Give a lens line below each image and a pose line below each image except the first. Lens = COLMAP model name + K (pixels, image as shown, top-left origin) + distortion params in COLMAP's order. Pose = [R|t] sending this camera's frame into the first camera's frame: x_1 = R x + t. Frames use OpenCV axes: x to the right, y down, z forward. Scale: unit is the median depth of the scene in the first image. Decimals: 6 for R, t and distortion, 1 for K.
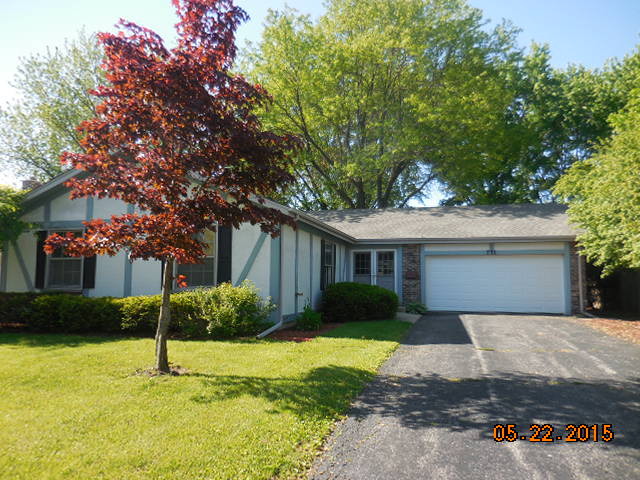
lens RADIAL K [[476.7, 0, 319.9], [0, 476.7, 237.4], [0, 0, 1]] dist [-0.004756, -0.006085]
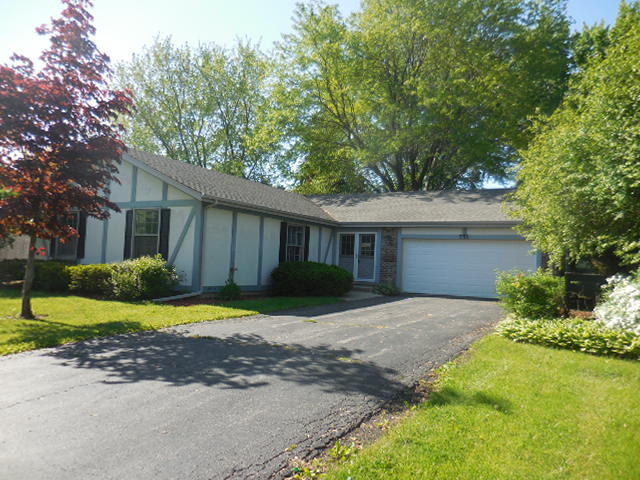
lens RADIAL K [[476.7, 0, 319.9], [0, 476.7, 237.4], [0, 0, 1]] dist [-0.004756, -0.006085]
pose [[0.967224, 0.021944, -0.252973, 0.307807], [-0.012391, 0.999151, 0.039296, -0.002609], [0.253621, -0.034873, 0.966675, -0.033723]]
